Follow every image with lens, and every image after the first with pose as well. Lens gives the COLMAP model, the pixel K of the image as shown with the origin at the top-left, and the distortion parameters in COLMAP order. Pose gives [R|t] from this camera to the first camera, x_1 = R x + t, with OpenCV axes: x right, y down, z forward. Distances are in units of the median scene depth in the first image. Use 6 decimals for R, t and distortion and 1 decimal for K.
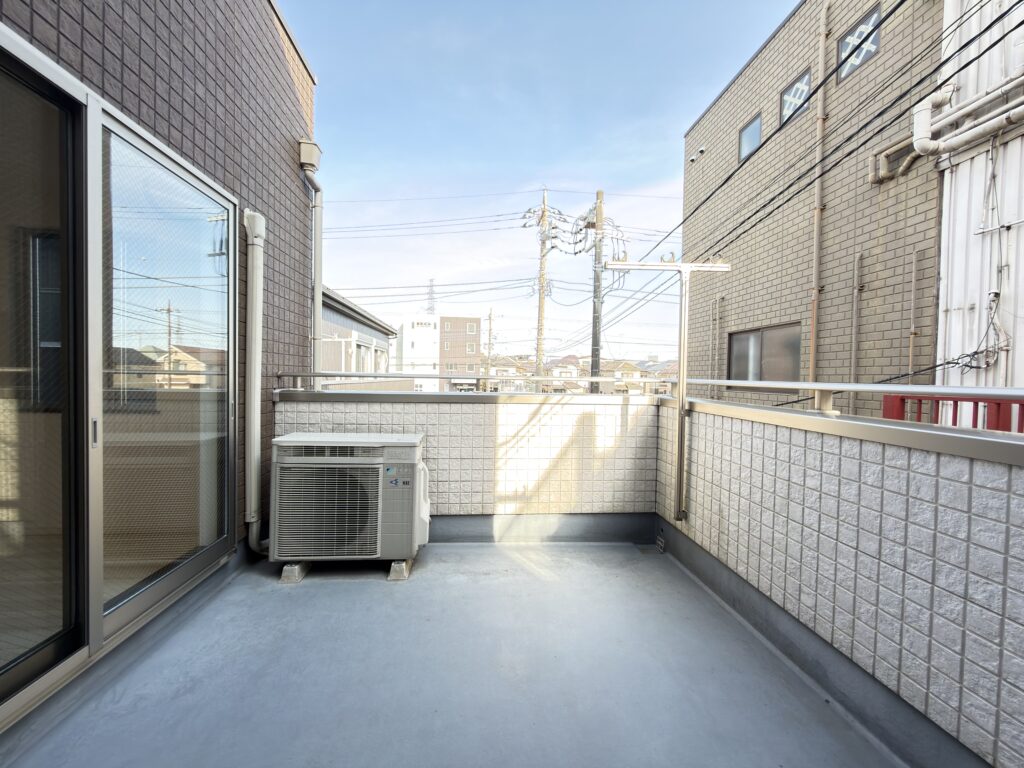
lens RADIAL K [[406.6, 0, 509.6], [0, 406.6, 384.7], [0, 0, 1]] dist [0.001207, 0.000101]
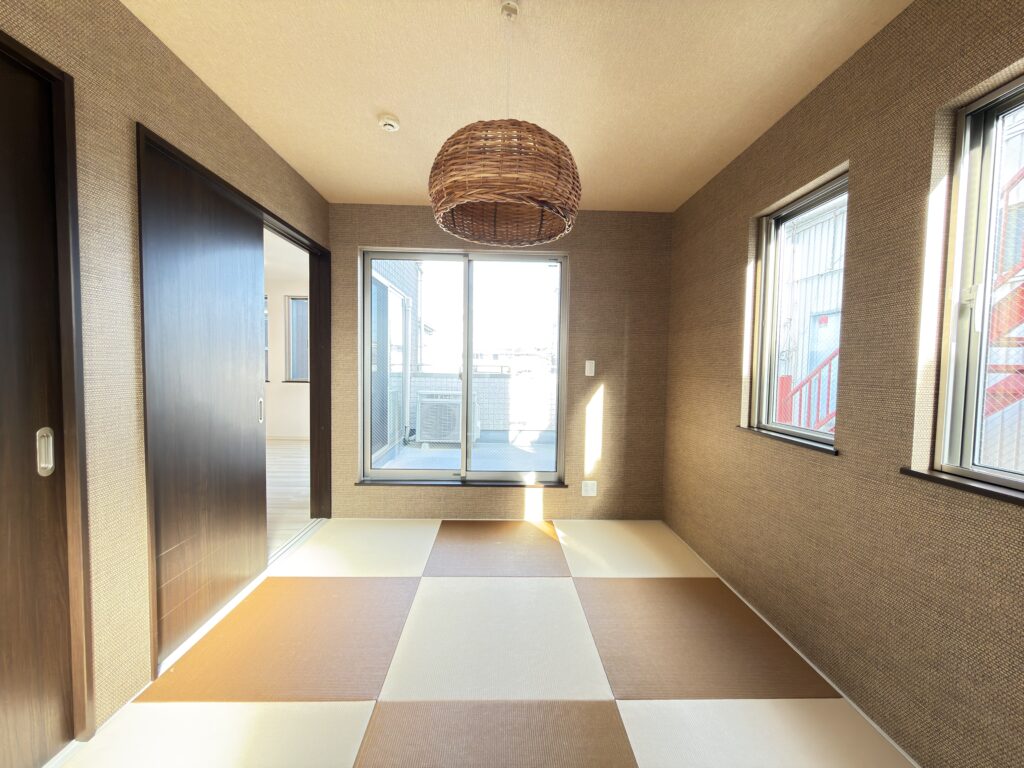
lens RADIAL K [[406.6, 0, 512.1], [0, 406.6, 384.4], [0, 0, 1]] dist [0.001207, 0.000101]
pose [[0.998499, 0.000092, -0.054773, 0.098204], [0.001294, 0.999680, 0.025257, 0.026577], [0.054758, -0.025290, 0.998179, -1.189767]]
